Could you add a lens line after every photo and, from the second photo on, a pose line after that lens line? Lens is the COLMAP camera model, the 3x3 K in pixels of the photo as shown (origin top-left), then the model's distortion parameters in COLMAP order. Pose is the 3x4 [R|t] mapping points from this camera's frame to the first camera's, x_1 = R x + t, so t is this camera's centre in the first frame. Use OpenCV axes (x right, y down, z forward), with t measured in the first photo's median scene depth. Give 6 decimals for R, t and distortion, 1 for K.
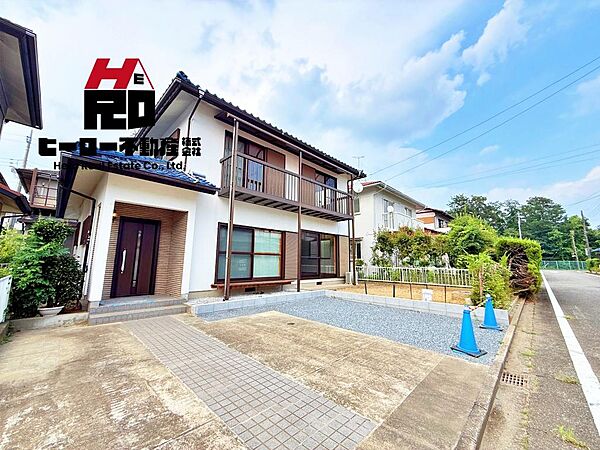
lens RADIAL K [[239.6, 0, 298.5], [0, 239.6, 223.4], [0, 0, 1]] dist [-0.000021, 0.000231]
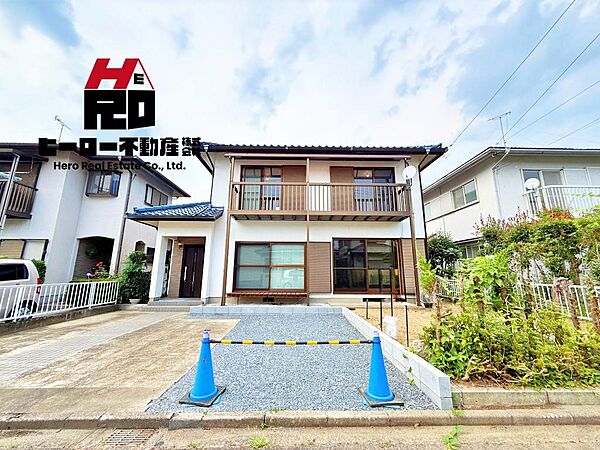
lens RADIAL K [[239.6, 0, 298.5], [0, 239.6, 223.4], [0, 0, 1]] dist [-0.000021, 0.000231]
pose [[0.712373, -0.148031, -0.686011, 0.671862], [0.113267, 0.988937, -0.095778, 0.052641], [0.692600, -0.009473, 0.721259, 0.305957]]
